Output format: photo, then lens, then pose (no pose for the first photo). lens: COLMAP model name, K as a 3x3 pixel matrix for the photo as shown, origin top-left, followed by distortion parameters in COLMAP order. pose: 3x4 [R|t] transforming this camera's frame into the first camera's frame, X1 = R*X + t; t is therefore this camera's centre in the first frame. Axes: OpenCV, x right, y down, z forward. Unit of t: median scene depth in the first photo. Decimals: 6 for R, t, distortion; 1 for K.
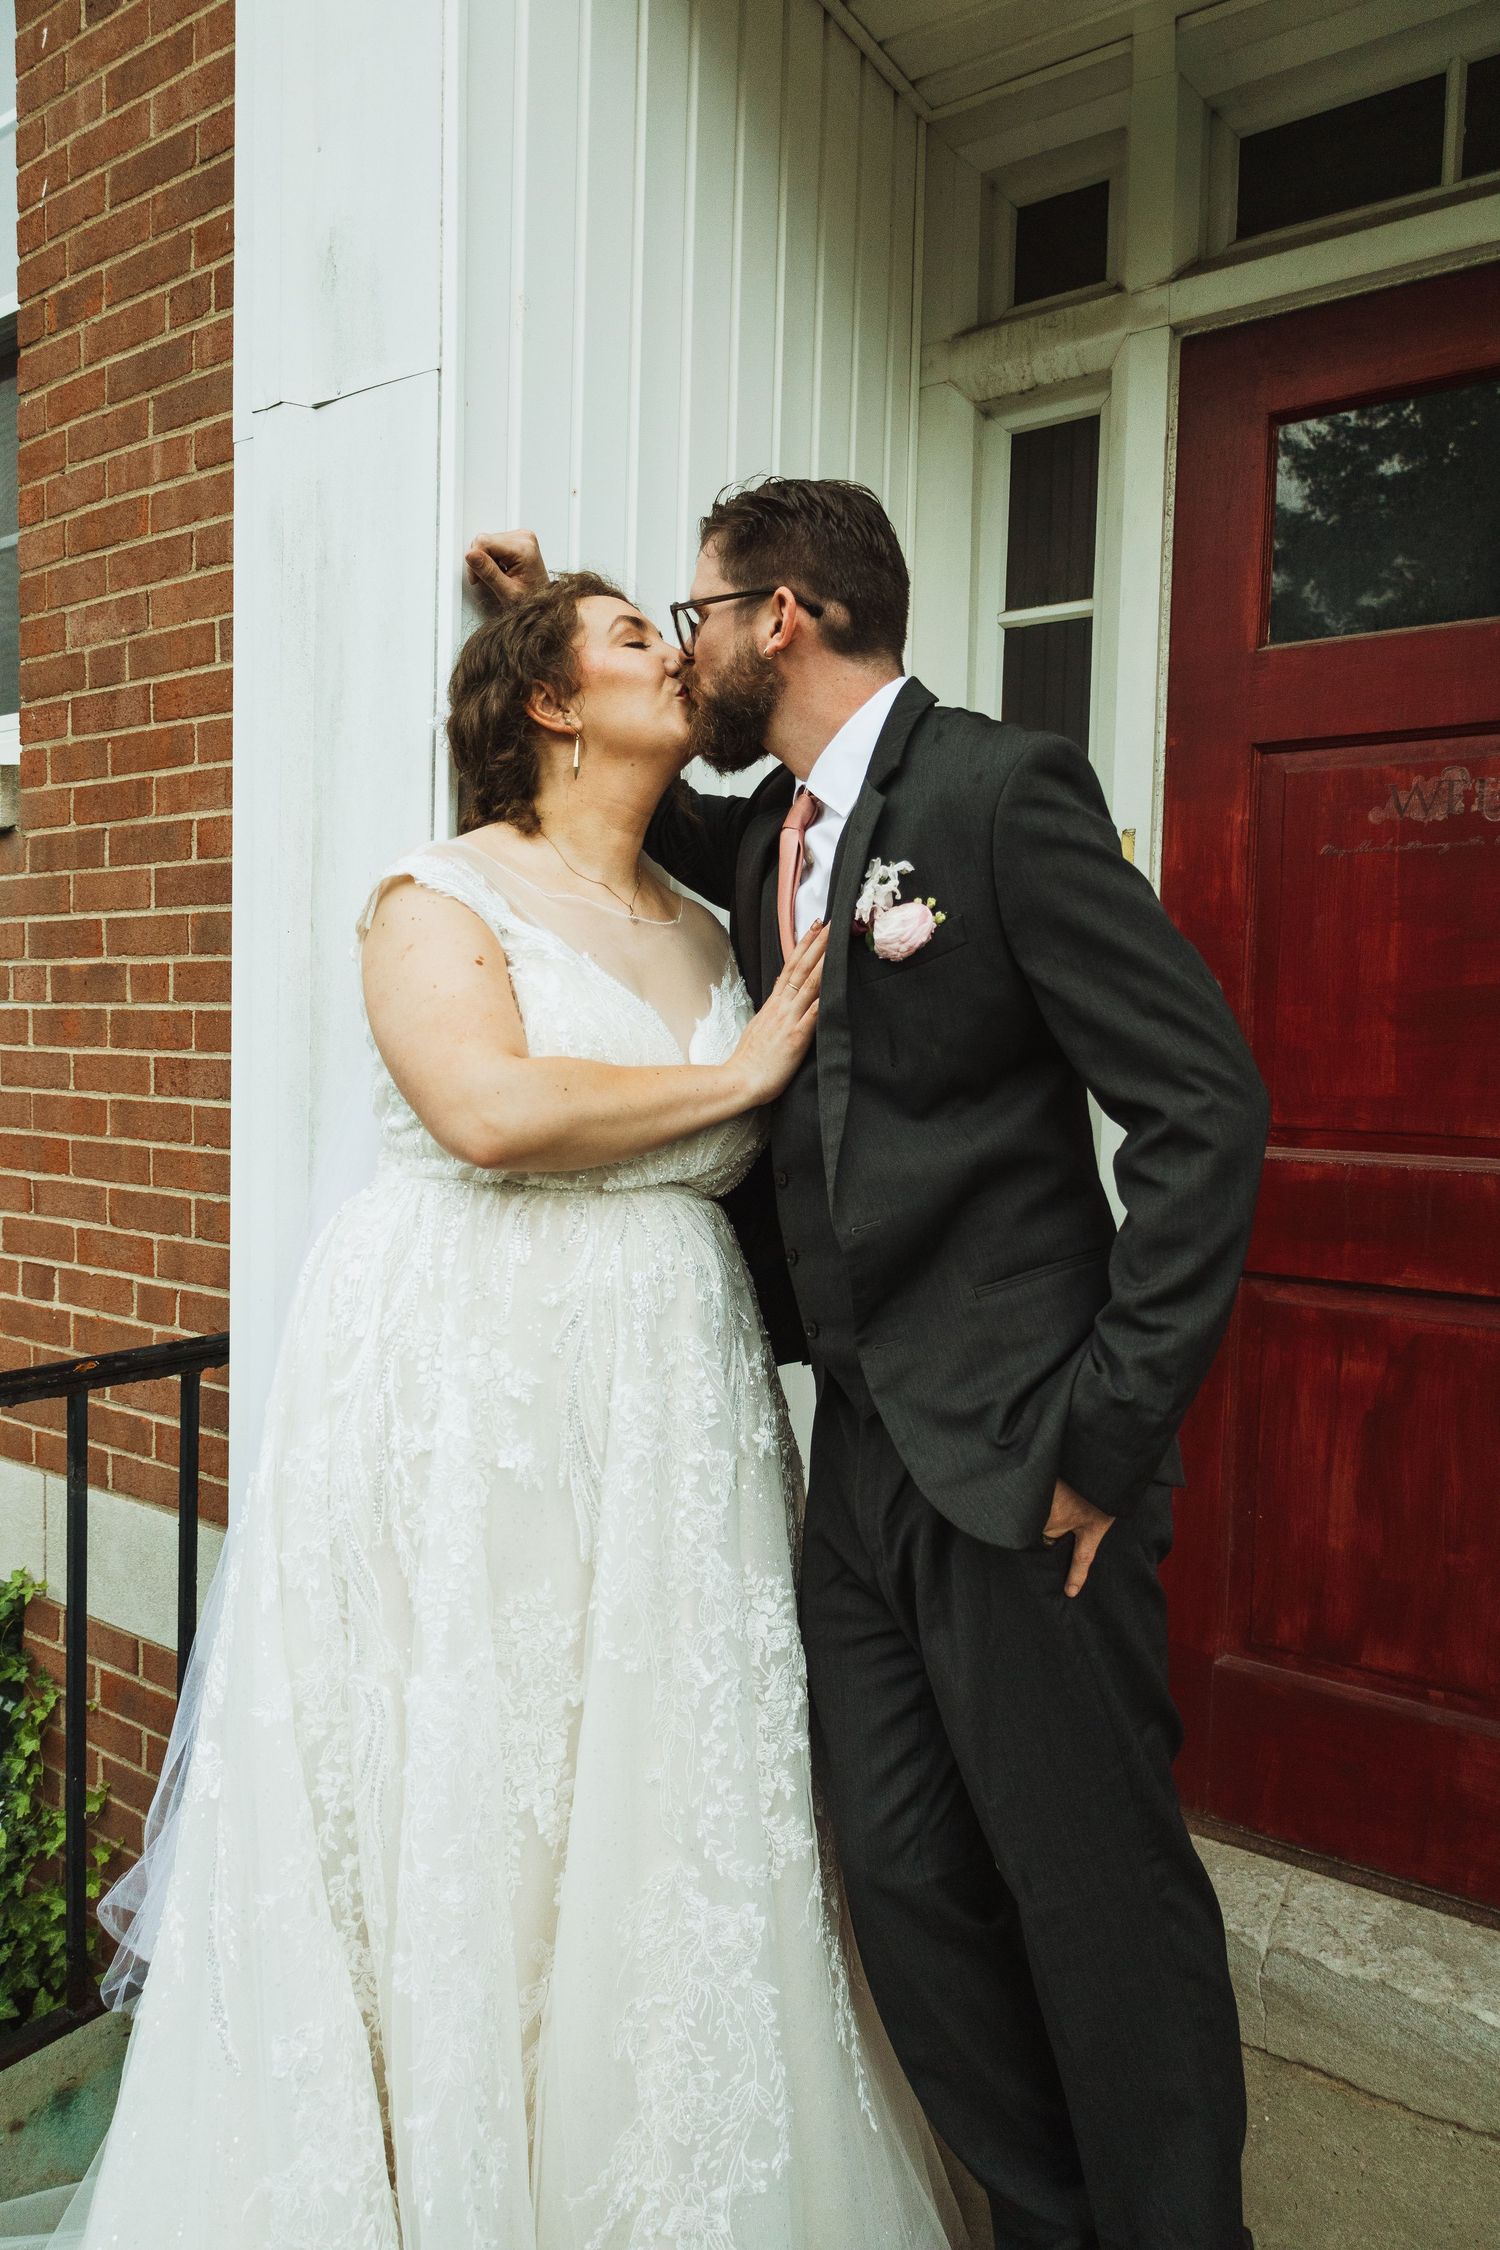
lens RADIAL K [[1495.9, 0, 759.3], [0, 1495.9, 1122.4], [0, 0, 1]] dist [0.005512, 0.010584]
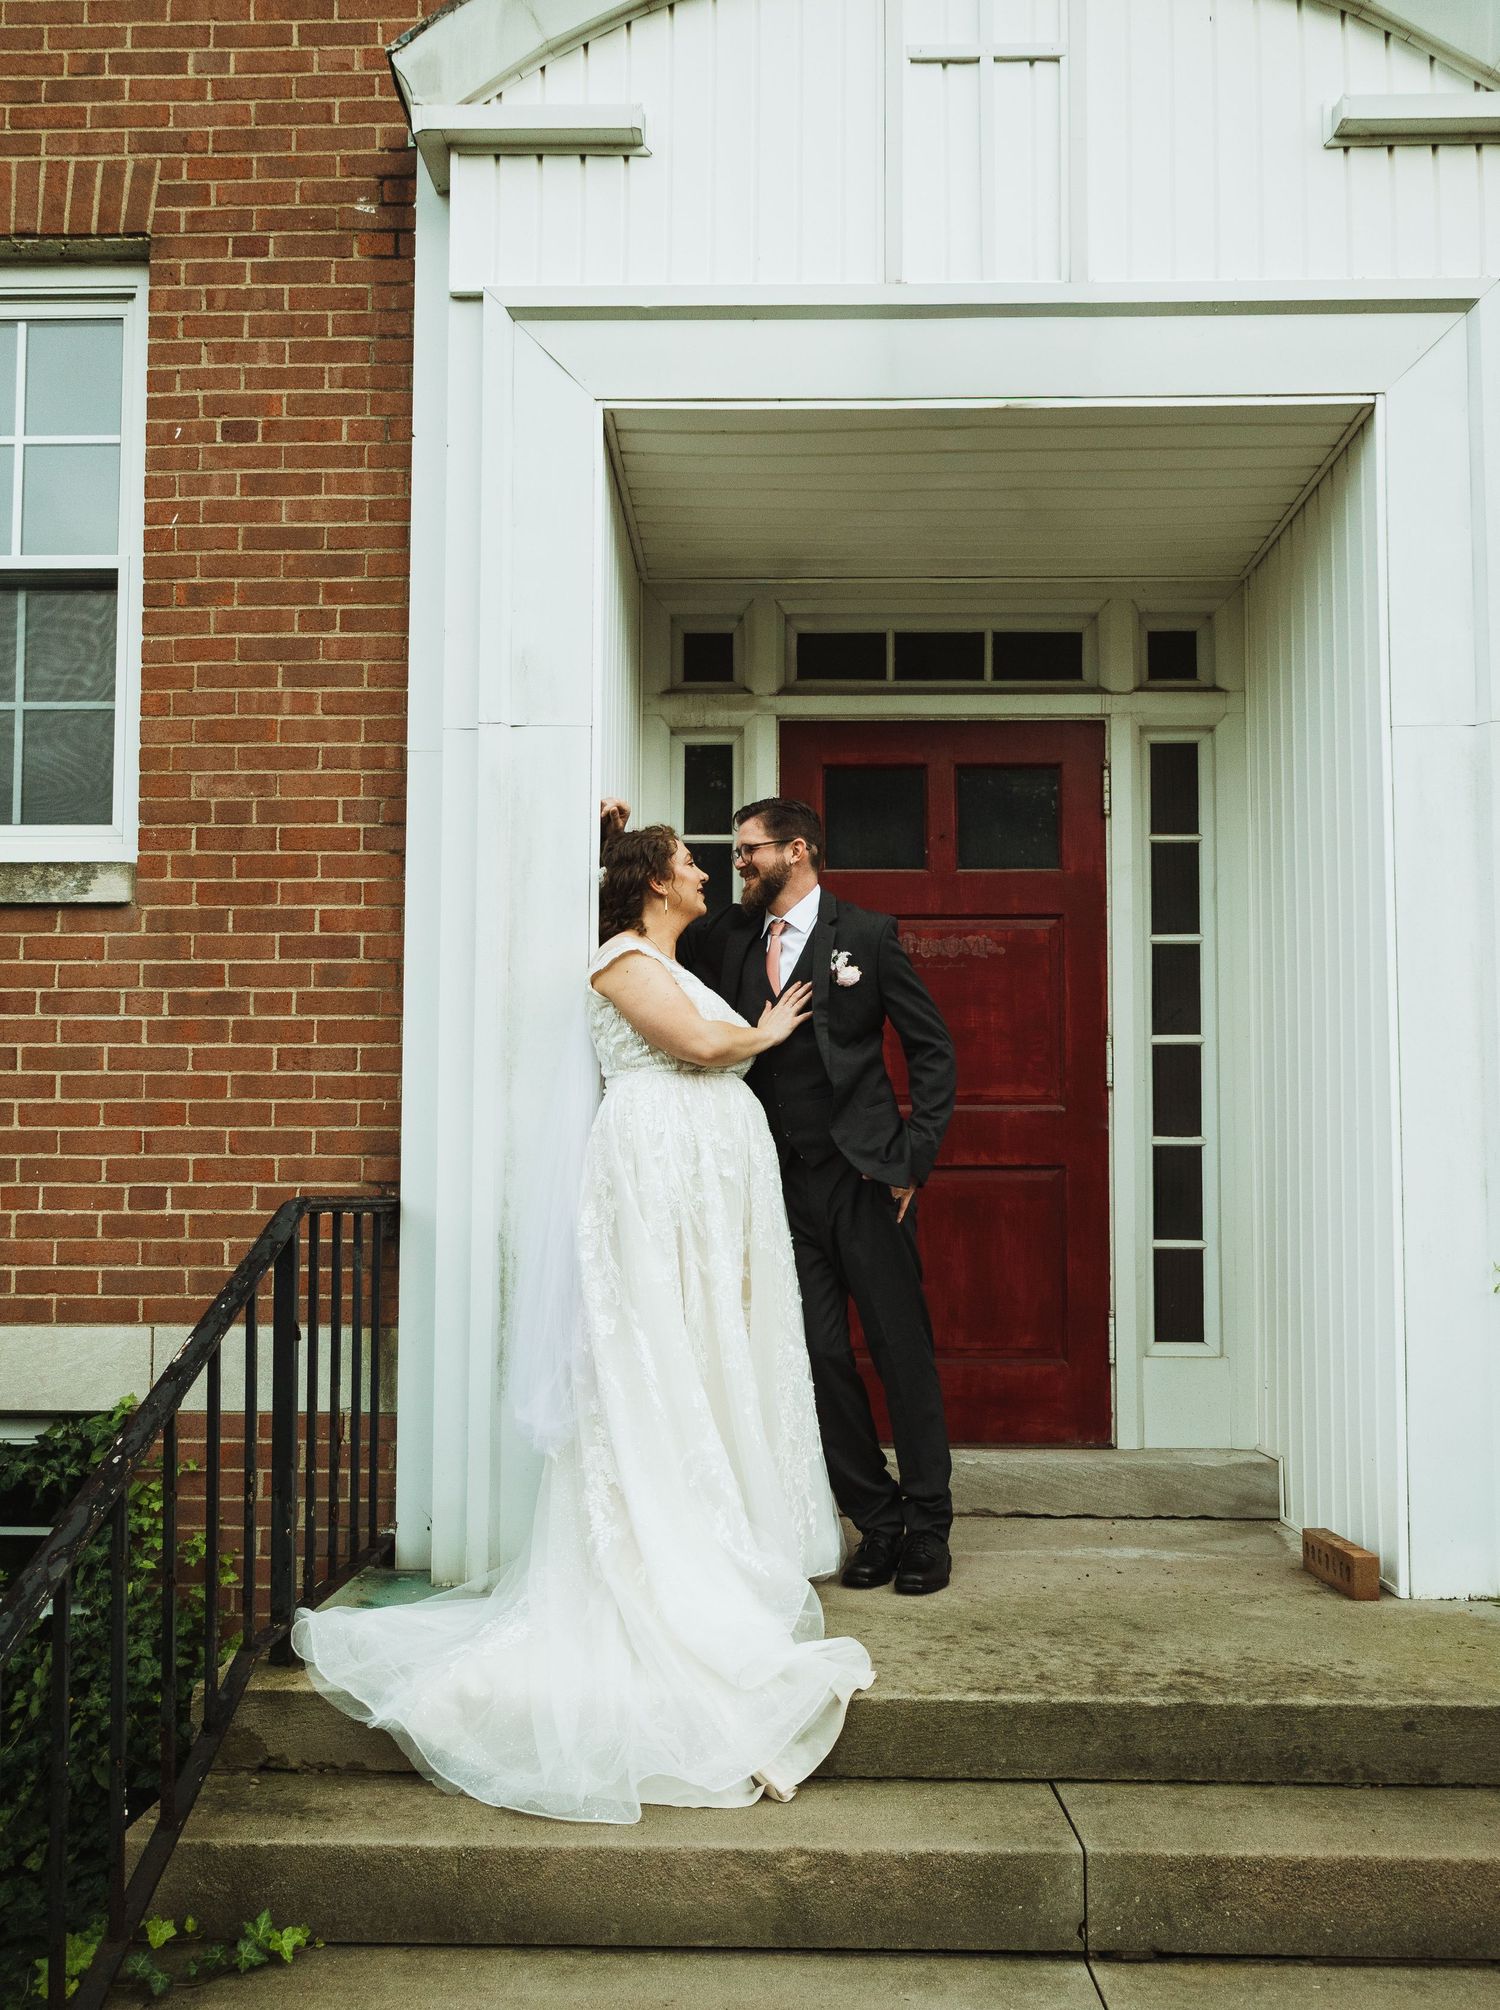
lens RADIAL K [[1580.8, 0, 727.0], [0, 1580.8, 1145.6], [0, 0, 1]] dist [0.007316, -0.004426]
pose [[0.842354, 0.000667, 0.538924, -0.961897], [0.045717, 0.996306, -0.072691, 0.222199], [-0.536982, 0.085870, 0.839212, -0.753917]]
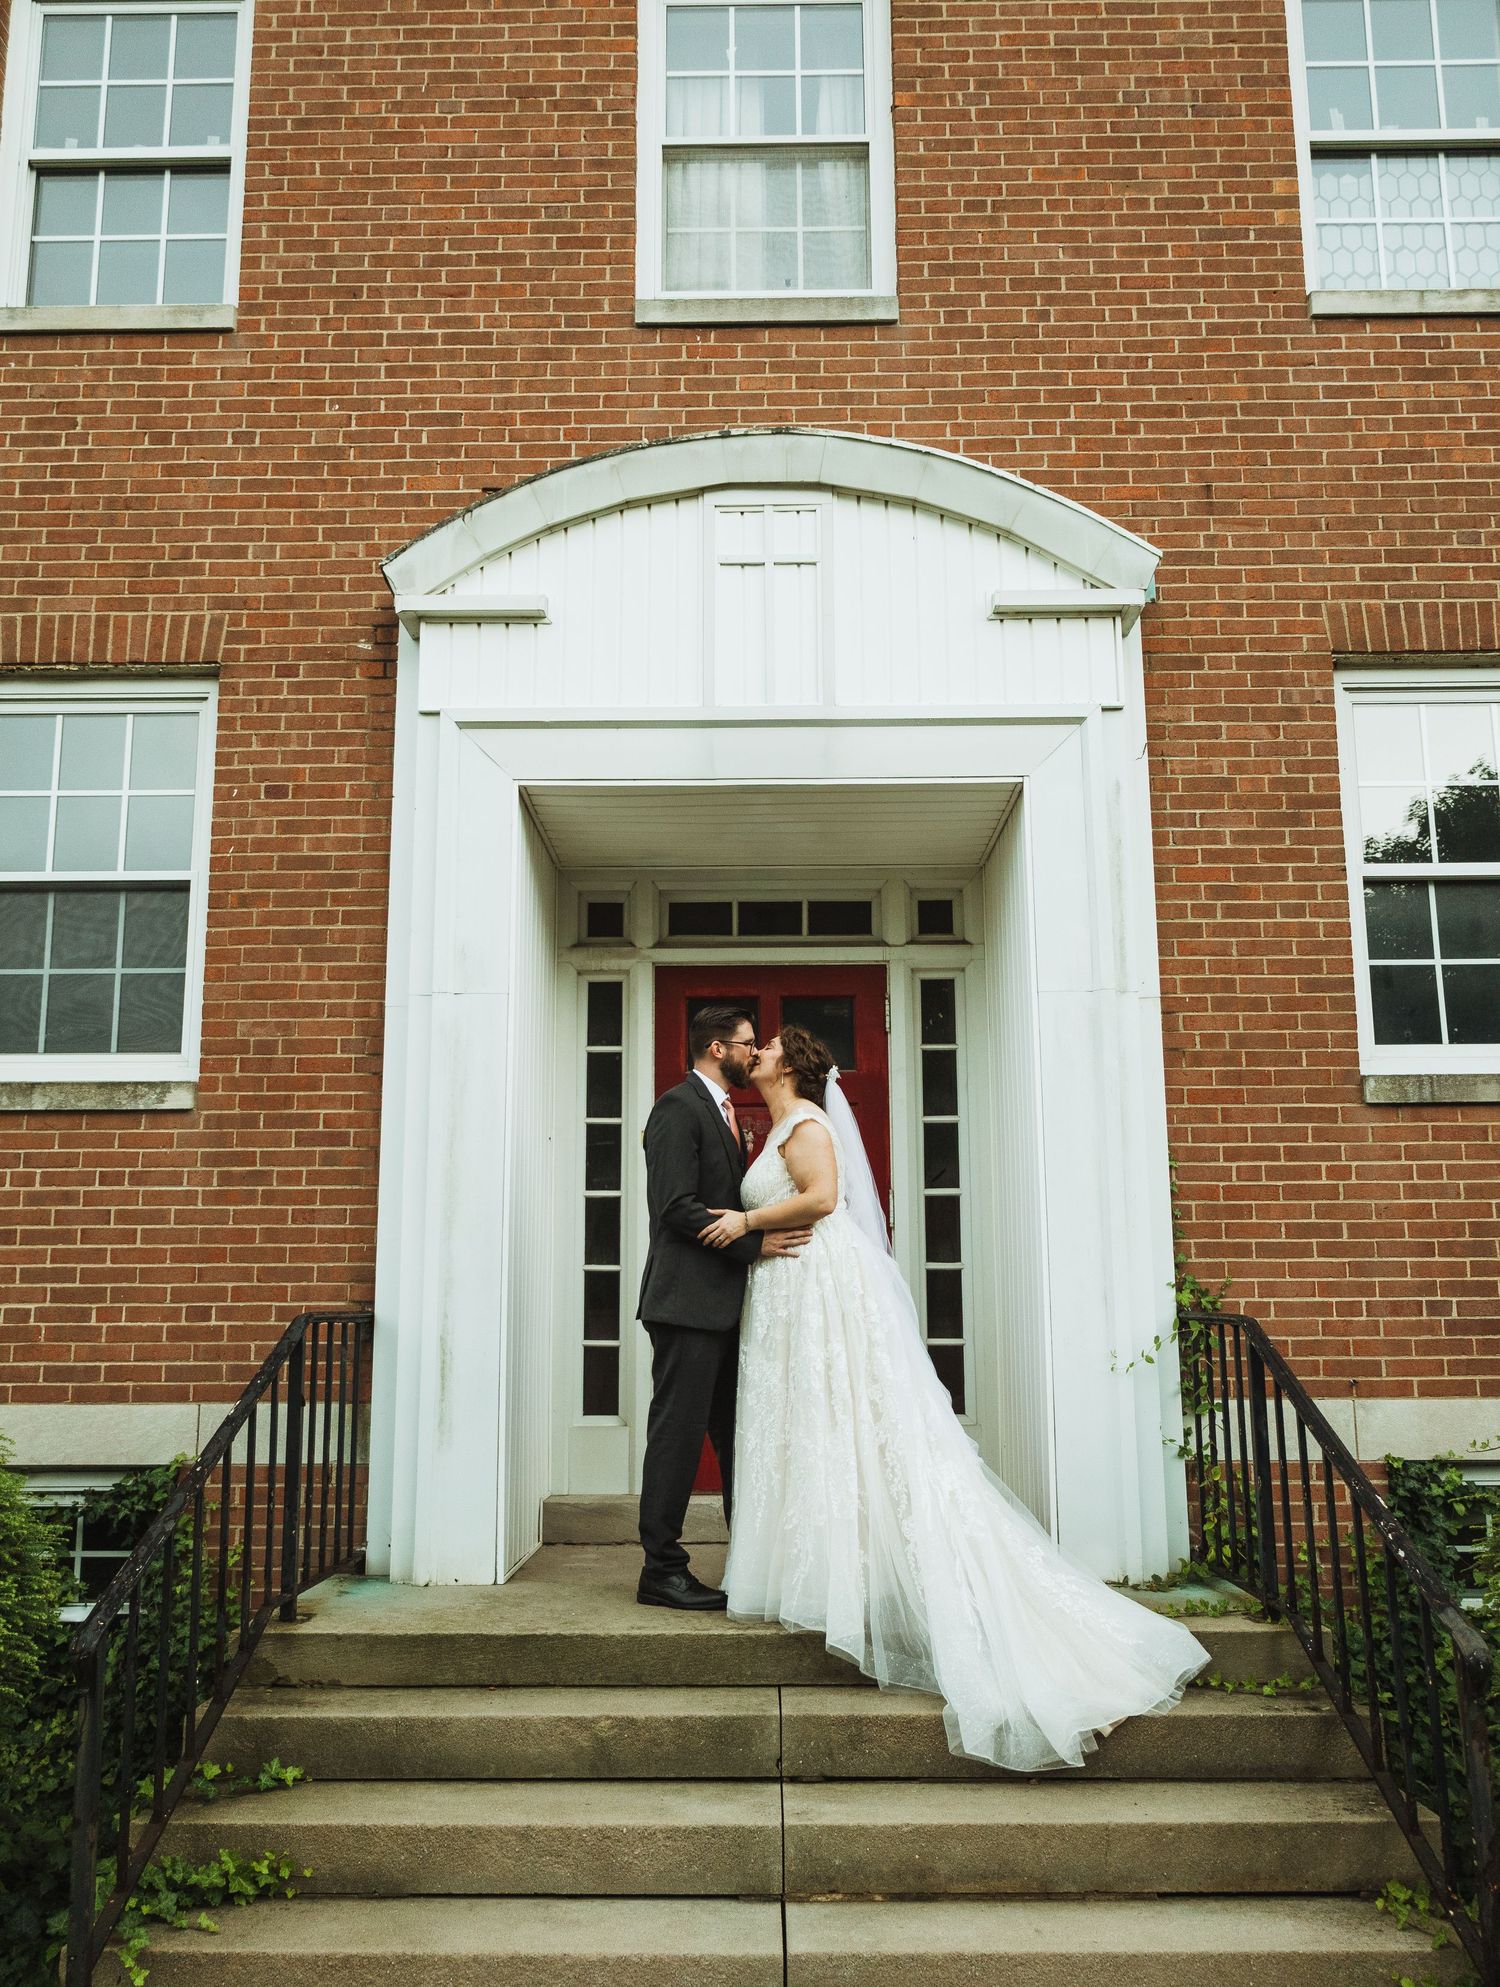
lens RADIAL K [[1558.4, 0, 728.6], [0, 1558.4, 1071.8], [0, 0, 1]] dist [0.000903, 0.015964]
pose [[0.839299, 0.058606, 0.540502, -1.221913], [0.054000, 0.980270, -0.190143, 0.264033], [-0.540981, 0.188774, 0.819575, -1.520560]]
